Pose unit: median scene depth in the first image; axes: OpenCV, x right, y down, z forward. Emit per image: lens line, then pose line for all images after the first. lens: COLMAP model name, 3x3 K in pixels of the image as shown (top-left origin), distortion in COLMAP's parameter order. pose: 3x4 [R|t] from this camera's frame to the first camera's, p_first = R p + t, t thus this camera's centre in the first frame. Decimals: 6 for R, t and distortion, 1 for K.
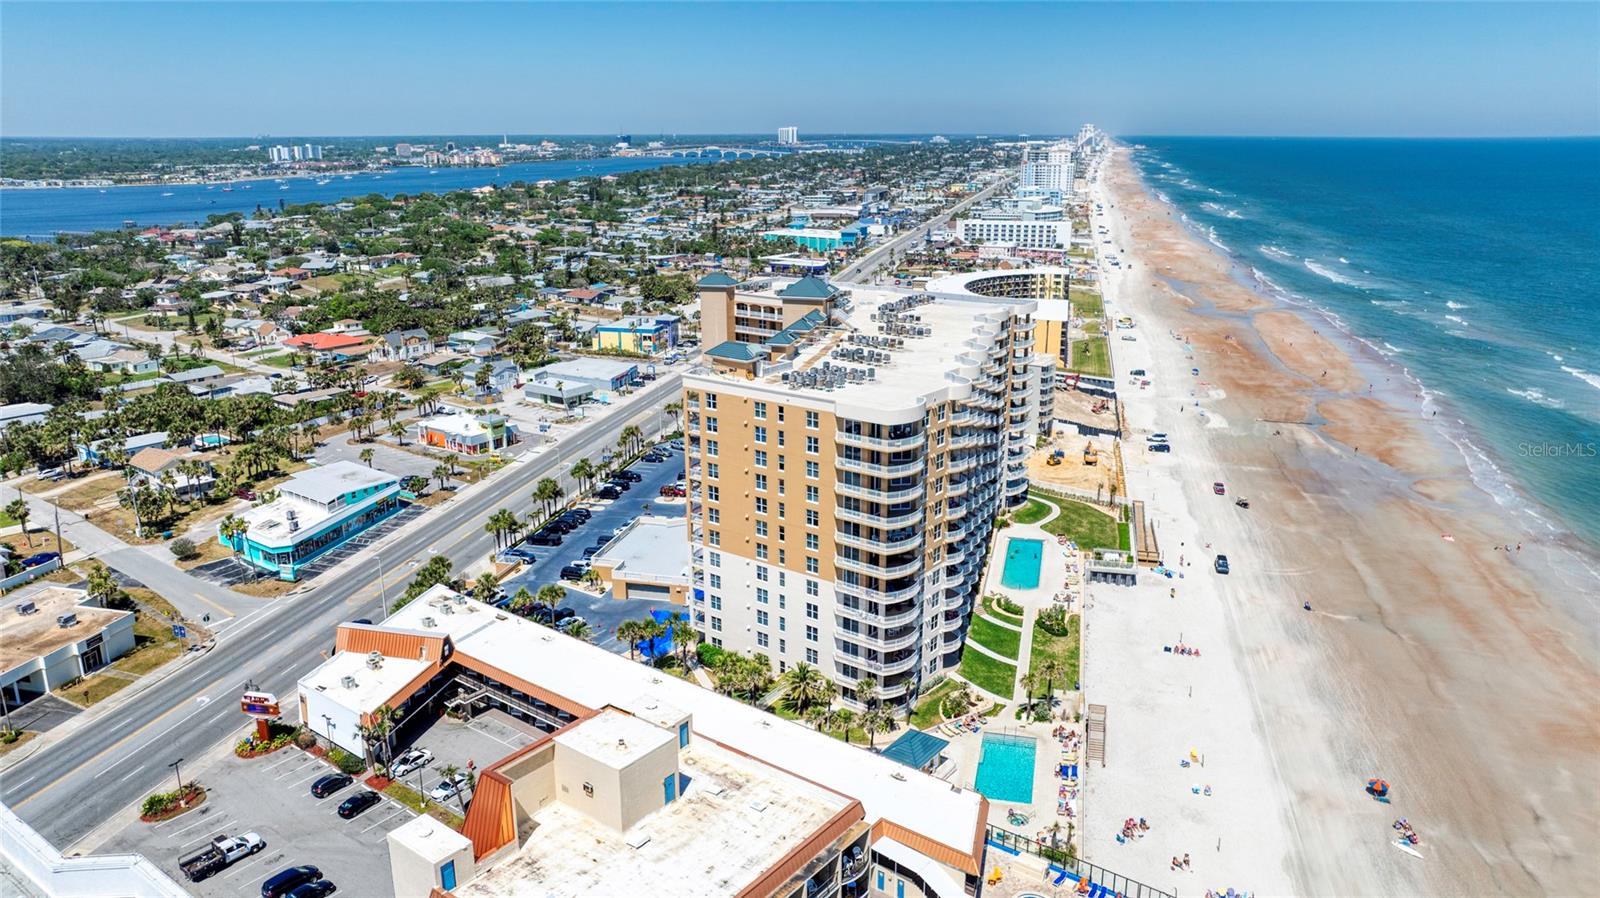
lens RADIAL K [[1129.0, 0, 804.7], [0, 1129.0, 448.5], [0, 0, 1]] dist [-0.025167, 0.015452]
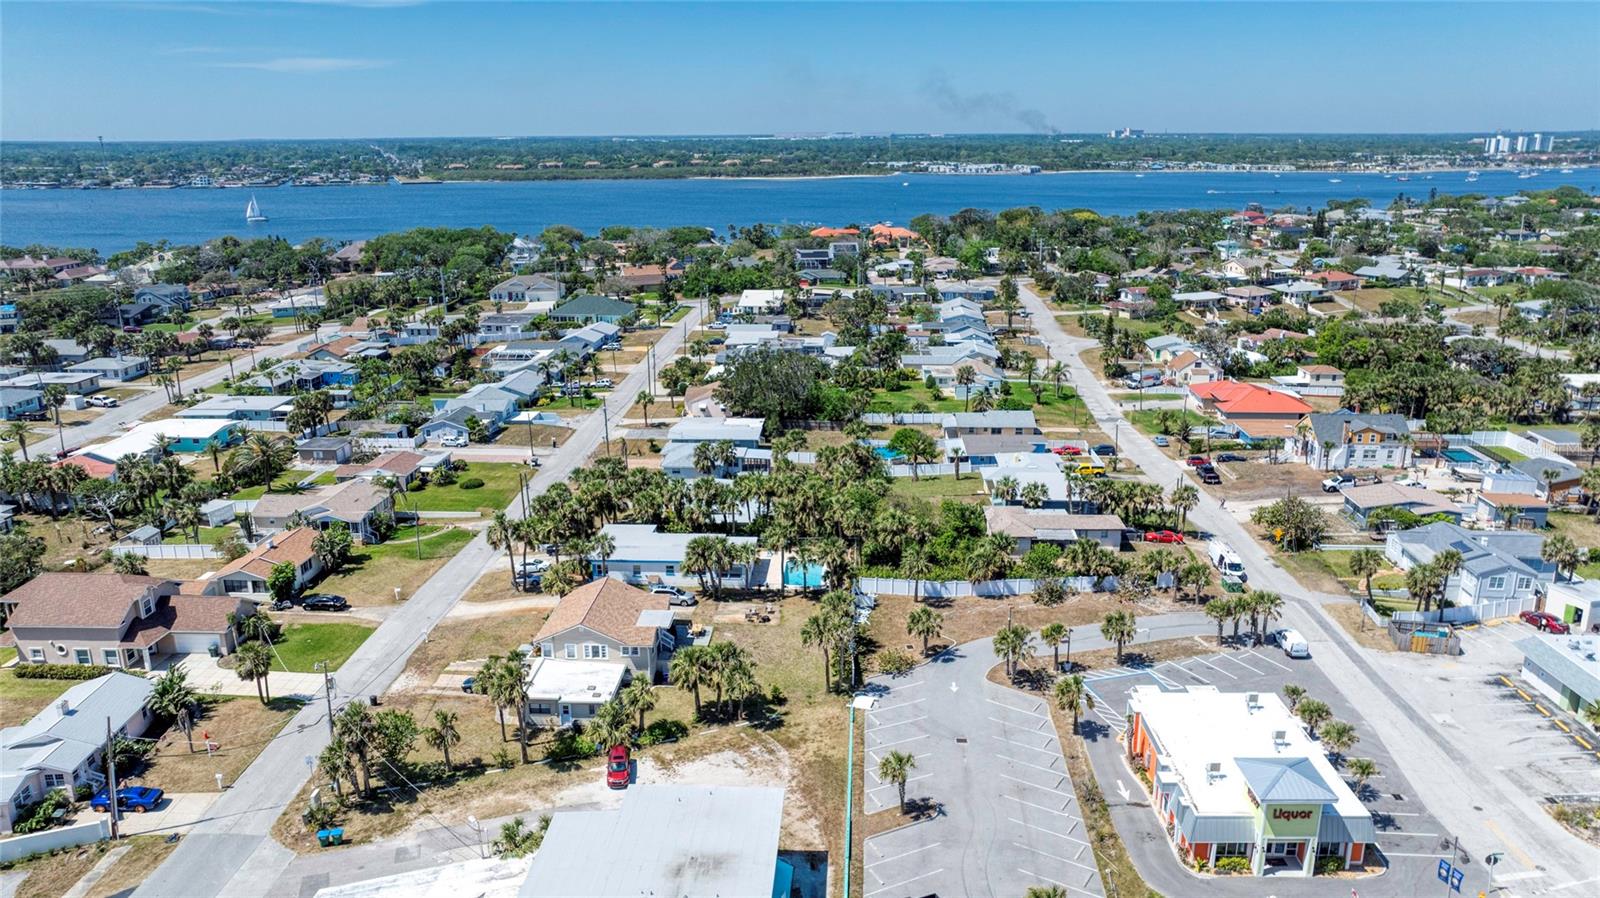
lens RADIAL K [[1129.0, 0, 804.7], [0, 1129.0, 448.5], [0, 0, 1]] dist [-0.025167, 0.015452]
pose [[0.556156, 0.221222, -0.801094, -0.074189], [-0.219079, 0.968852, 0.115454, -0.081661], [0.801682, 0.111292, 0.587298, 0.441363]]
